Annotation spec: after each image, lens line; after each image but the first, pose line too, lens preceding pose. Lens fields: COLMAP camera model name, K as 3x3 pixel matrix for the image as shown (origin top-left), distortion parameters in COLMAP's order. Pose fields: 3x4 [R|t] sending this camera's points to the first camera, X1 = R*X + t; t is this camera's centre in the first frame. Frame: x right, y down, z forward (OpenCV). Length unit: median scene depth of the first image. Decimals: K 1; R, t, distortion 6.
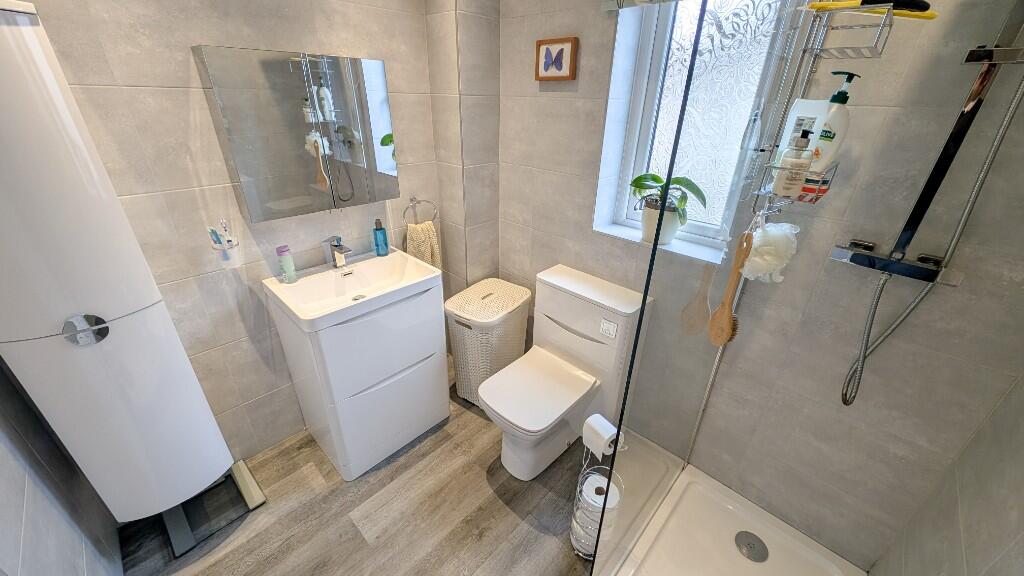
lens RADIAL K [[375.5, 0, 512.0], [0, 375.5, 288.0], [0, 0, 1]] dist [0.002117, -0.012008]
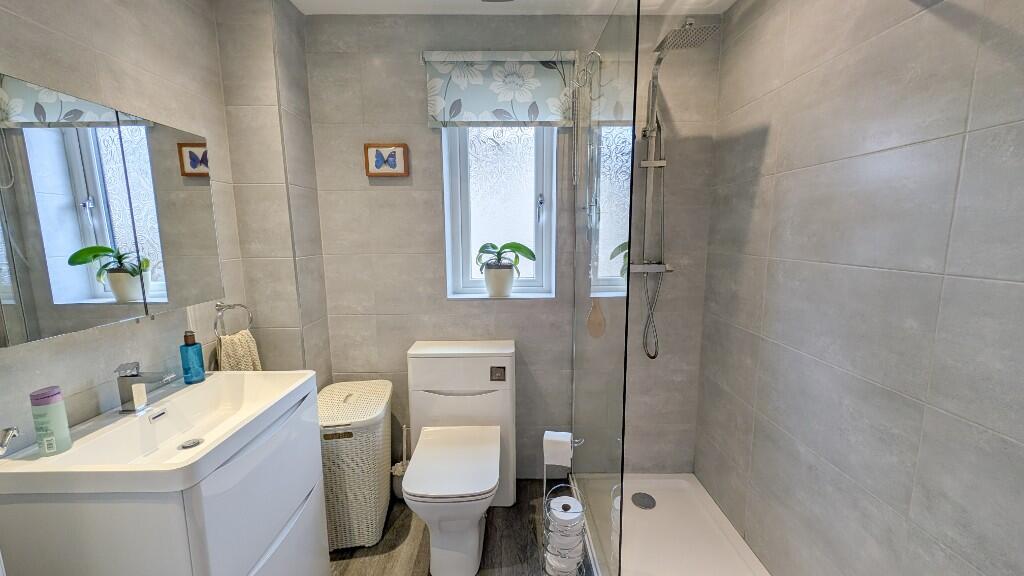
lens RADIAL K [[375.5, 0, 512.0], [0, 375.5, 288.0], [0, 0, 1]] dist [0.002117, -0.012008]
pose [[0.708532, -0.124872, 0.694542, -0.429456], [0.336569, 0.924861, -0.177068, 0.079243], [-0.620245, 0.359220, 0.697322, 0.098778]]
